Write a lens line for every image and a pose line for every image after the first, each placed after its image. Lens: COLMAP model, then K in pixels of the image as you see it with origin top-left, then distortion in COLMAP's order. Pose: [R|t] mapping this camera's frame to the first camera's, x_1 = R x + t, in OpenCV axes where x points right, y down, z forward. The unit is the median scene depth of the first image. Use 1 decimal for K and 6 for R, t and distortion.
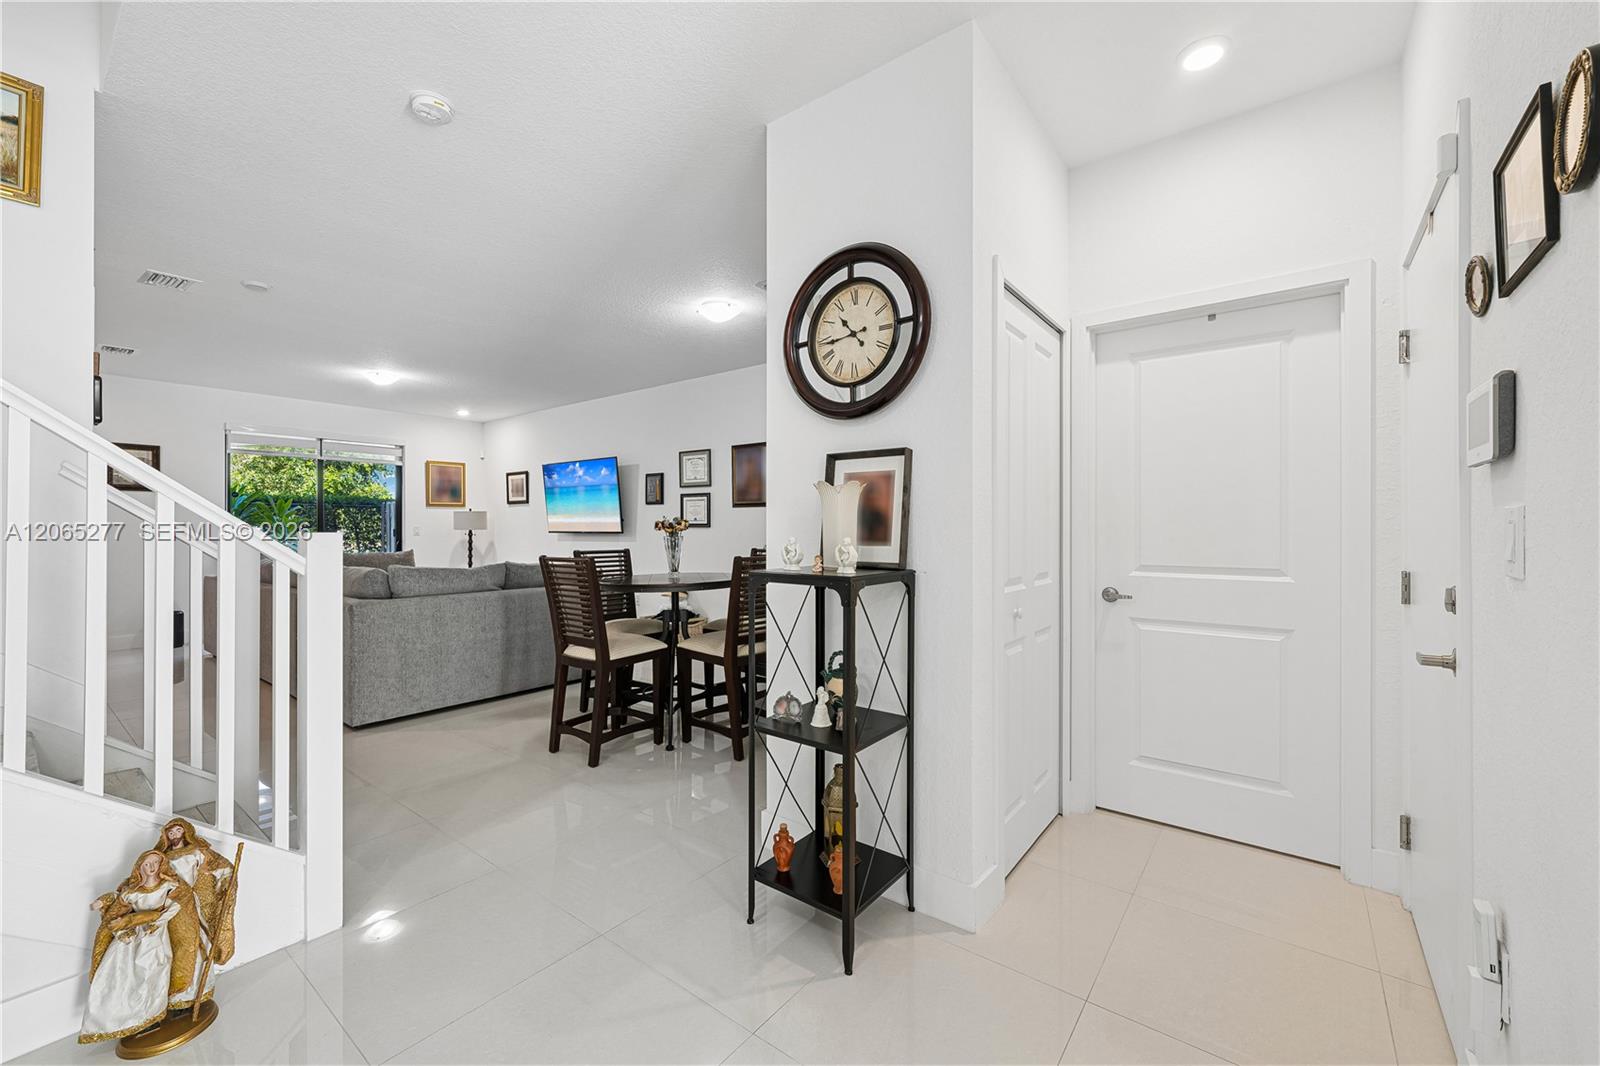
lens RADIAL K [[638.7, 0, 791.1], [0, 638.7, 529.6], [0, 0, 1]] dist [0.001132, -0.000120]
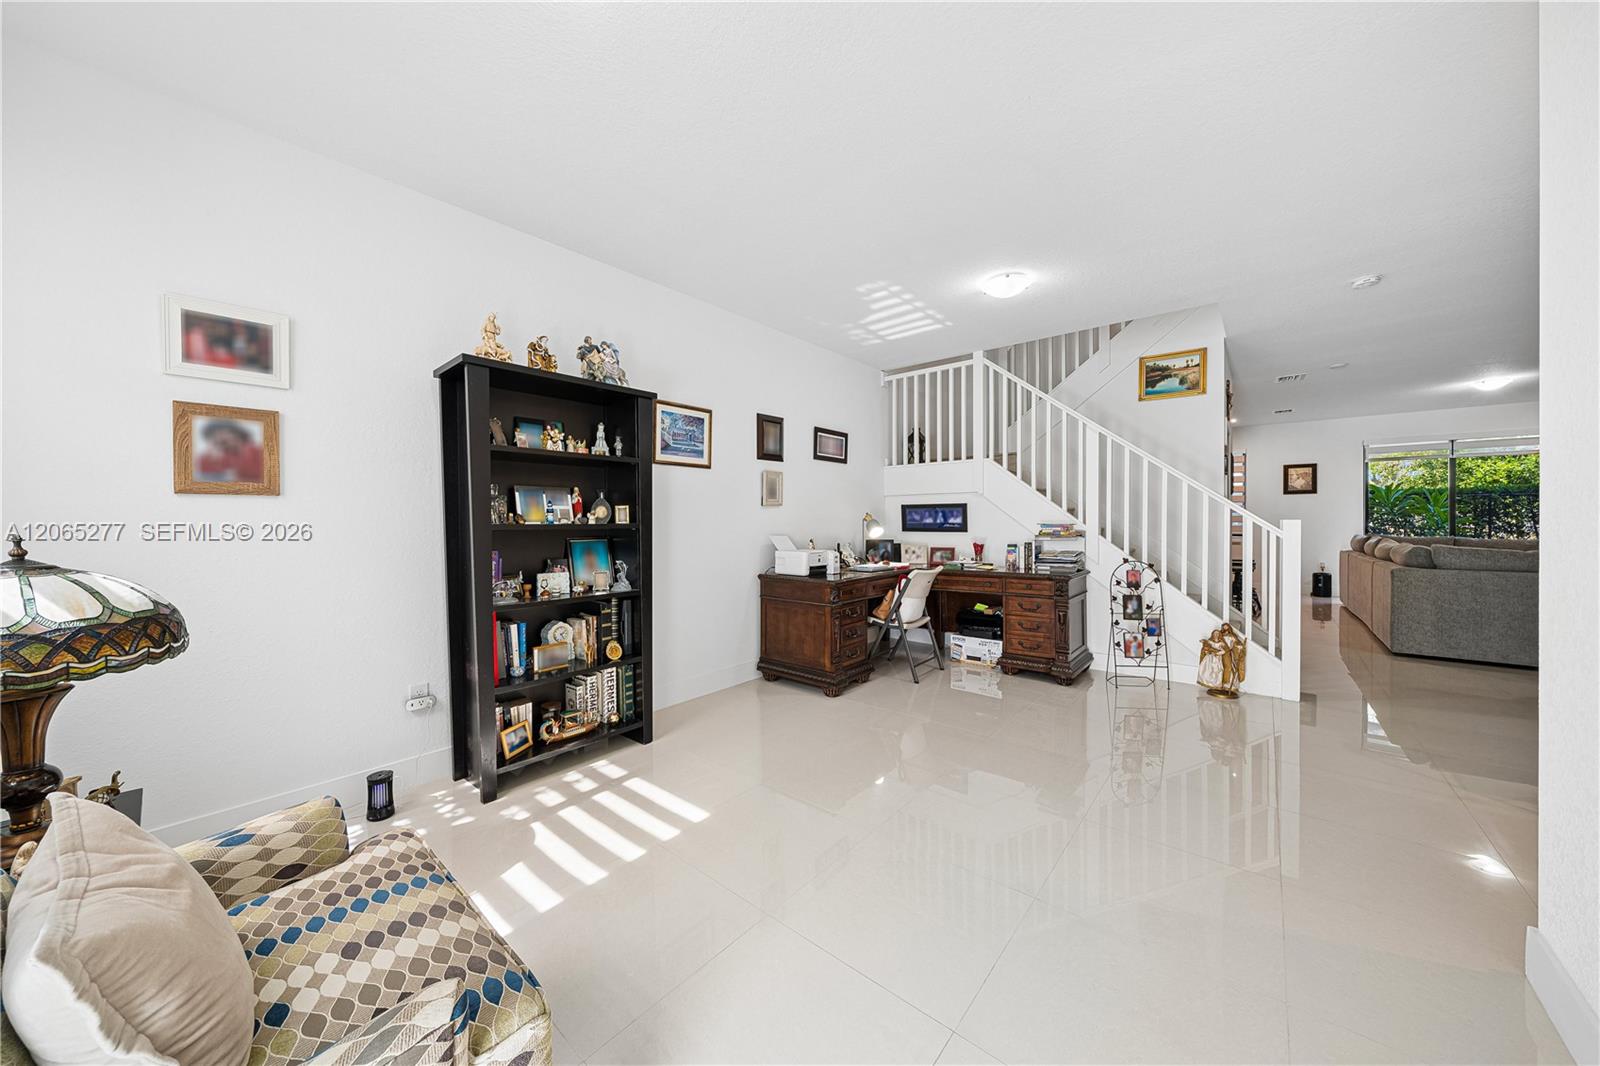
lens RADIAL K [[550.8, 0, 794.2], [0, 550.8, 529.7], [0, 0, 1]] dist [-0.003639, -0.000038]
pose [[-0.035231, 0.015317, -0.999262, 0.332116], [0.005457, 0.999871, 0.015134, -0.000107], [0.999364, -0.004919, -0.035310, -0.177315]]
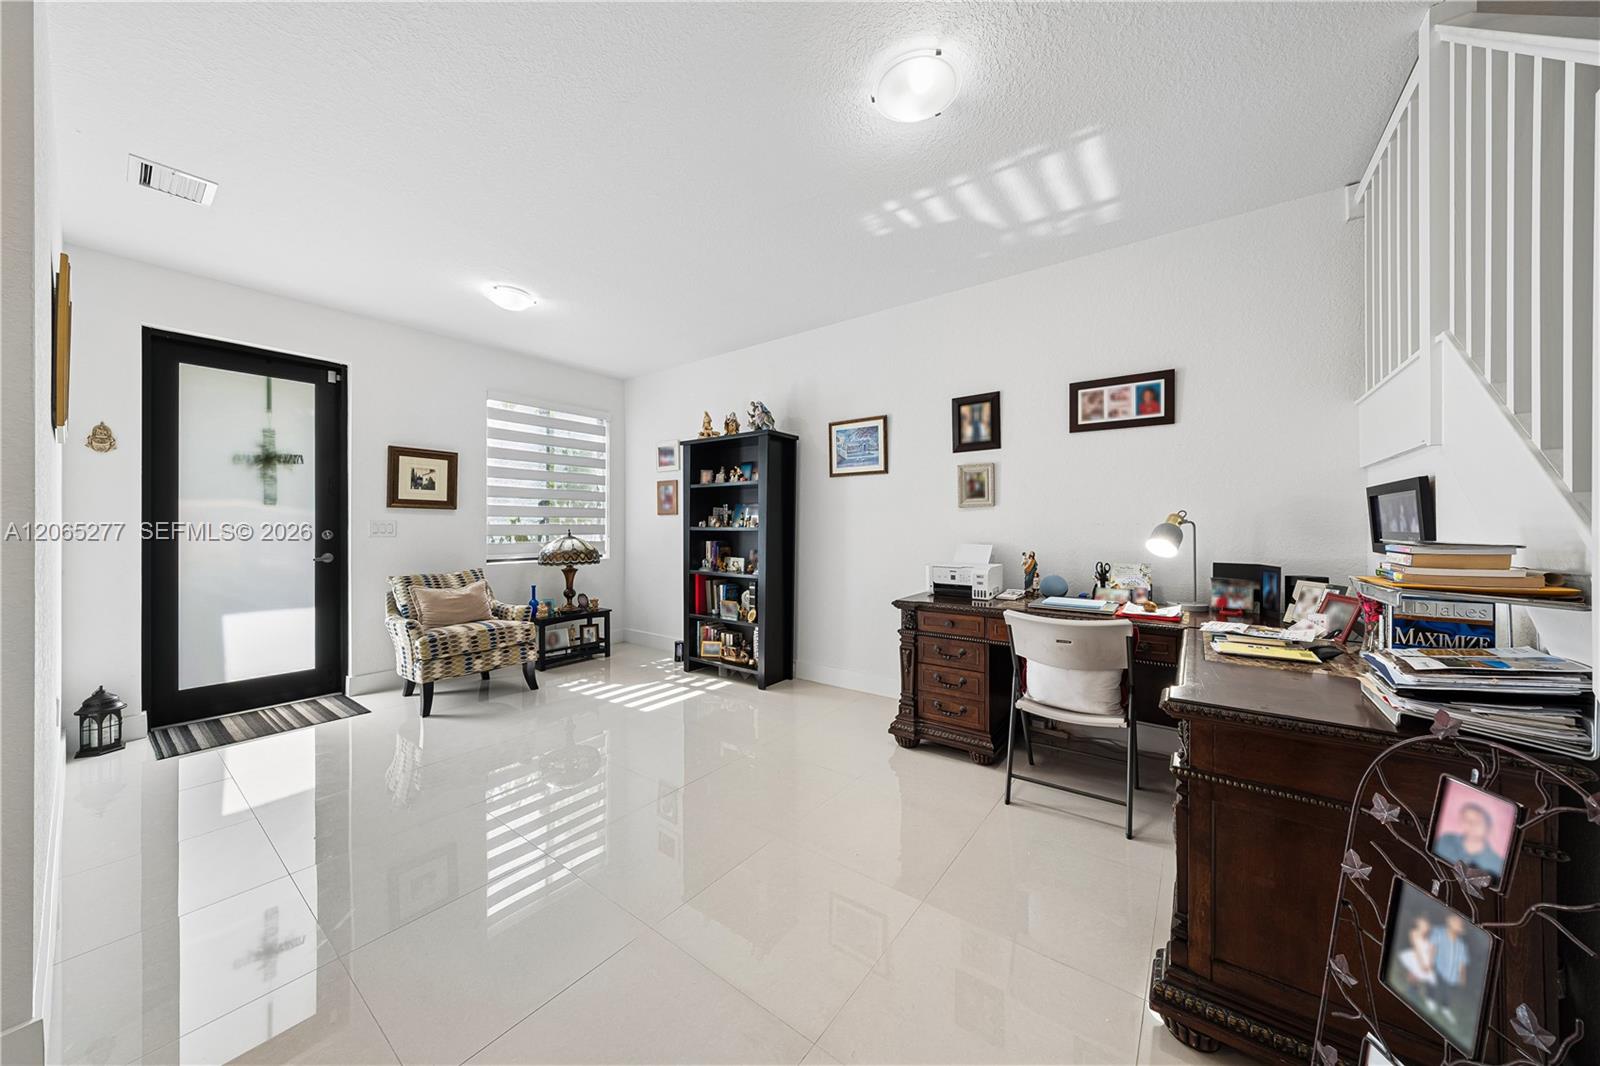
lens RADIAL K [[550.8, 0, 794.2], [0, 550.8, 529.7], [0, 0, 1]] dist [-0.003639, -0.000038]
pose [[-0.999939, 0.001006, -0.010957, -0.127678], [0.000940, 0.999981, 0.006031, -0.000076], [0.010963, 0.006020, -0.999922, 0.282565]]
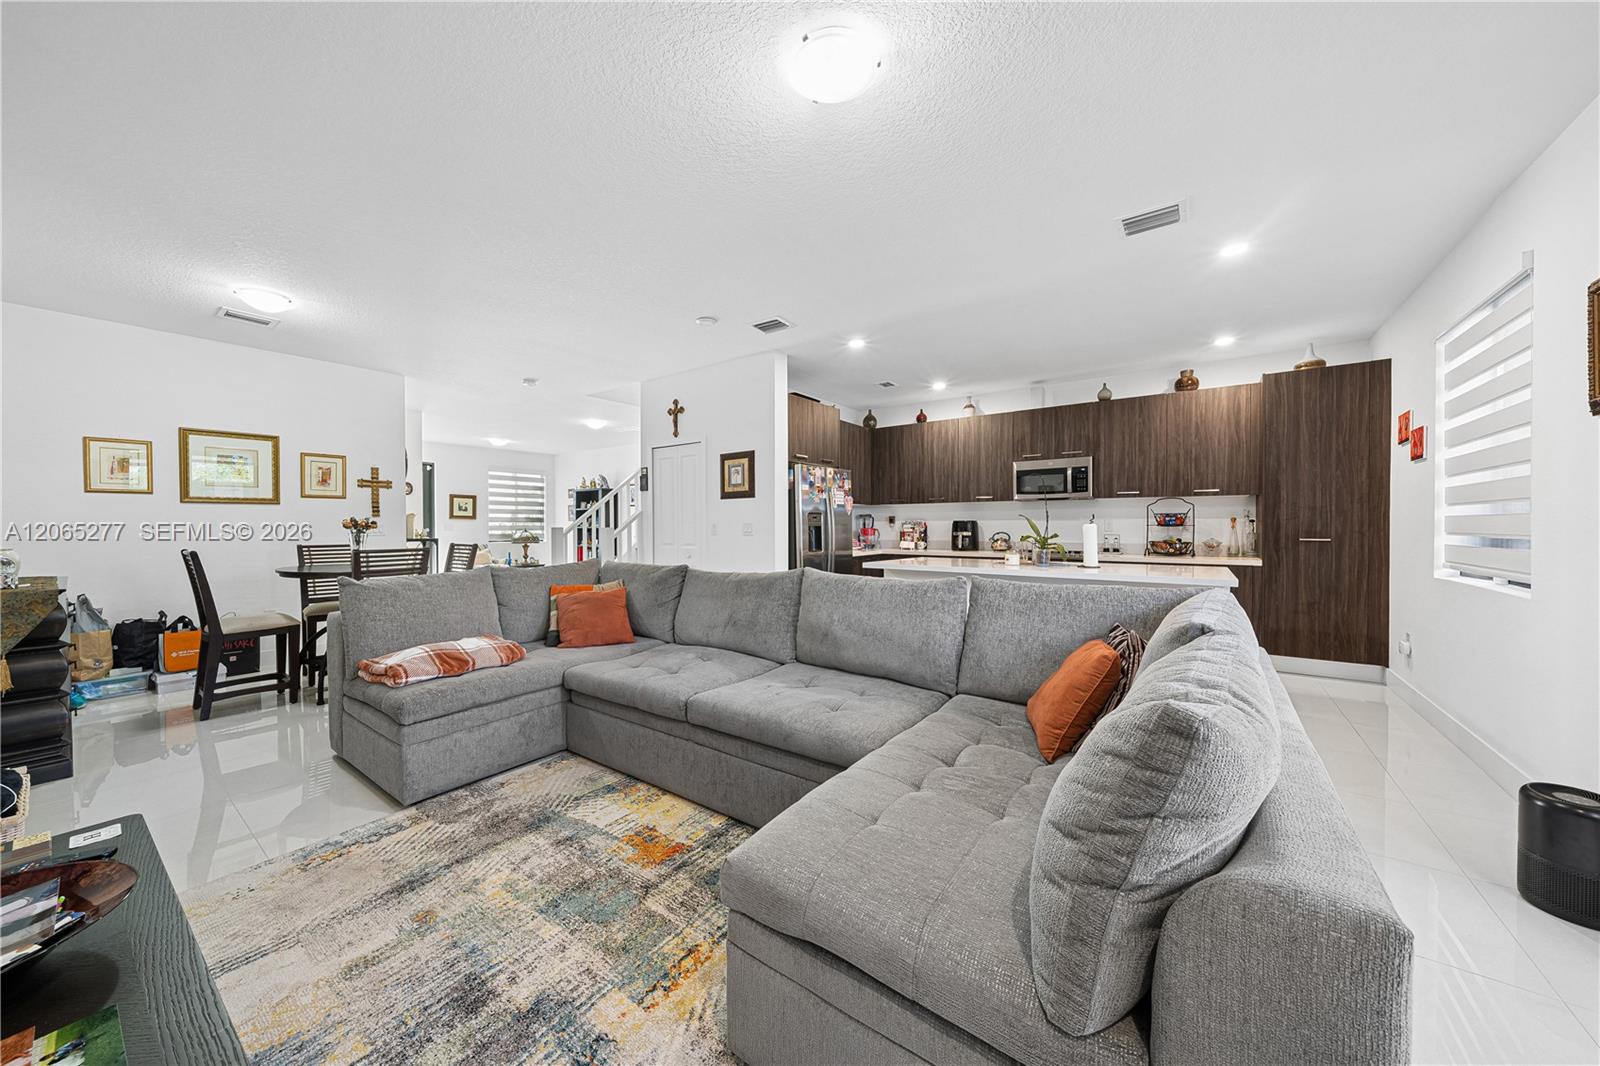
lens RADIAL K [[550.8, 0, 794.2], [0, 550.8, 529.7], [0, 0, 1]] dist [-0.003639, -0.000038]
pose [[-0.999187, 0.003719, -0.040149, -0.539946], [0.003392, 0.999960, 0.008225, -0.001233], [0.040178, 0.008082, -0.999160, 1.153038]]
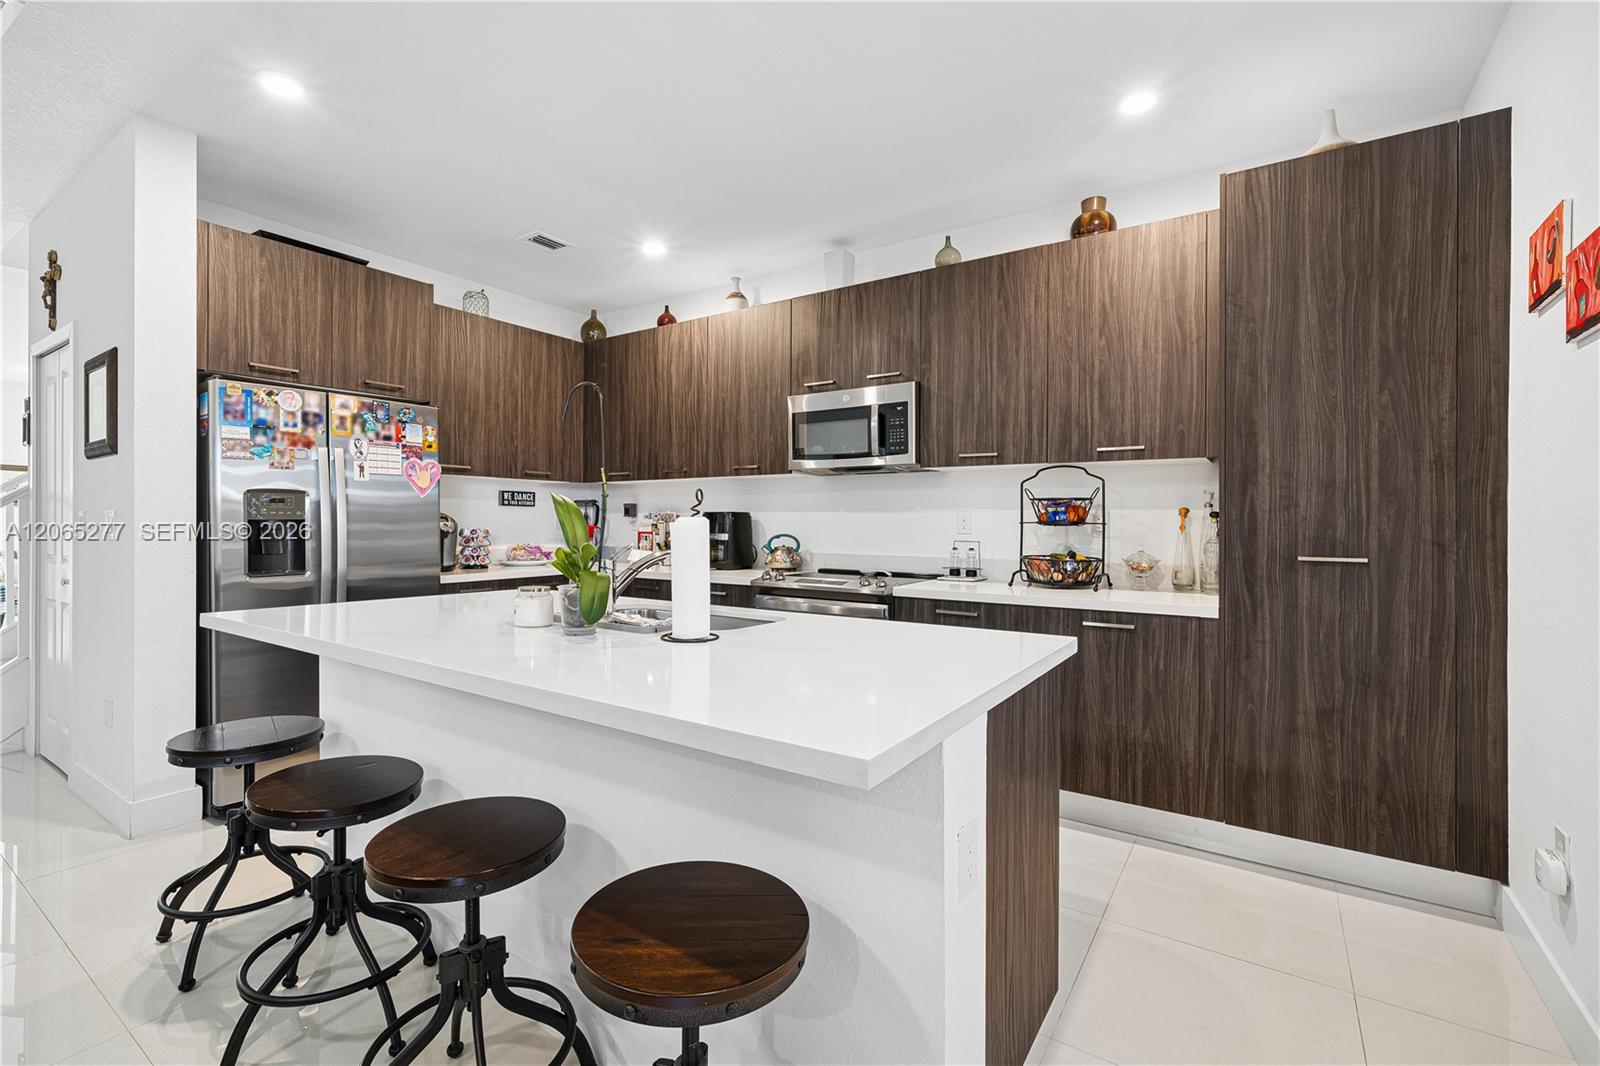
lens RADIAL K [[702.1, 0, 794.7], [0, 702.1, 518.8], [0, 0, 1]] dist [-0.000571, 0.001124]
pose [[-0.997102, -0.003458, -0.075994, -0.867979], [-0.003309, 0.999992, -0.002087, -0.000576], [0.076001, -0.001830, -0.997106, 0.873379]]
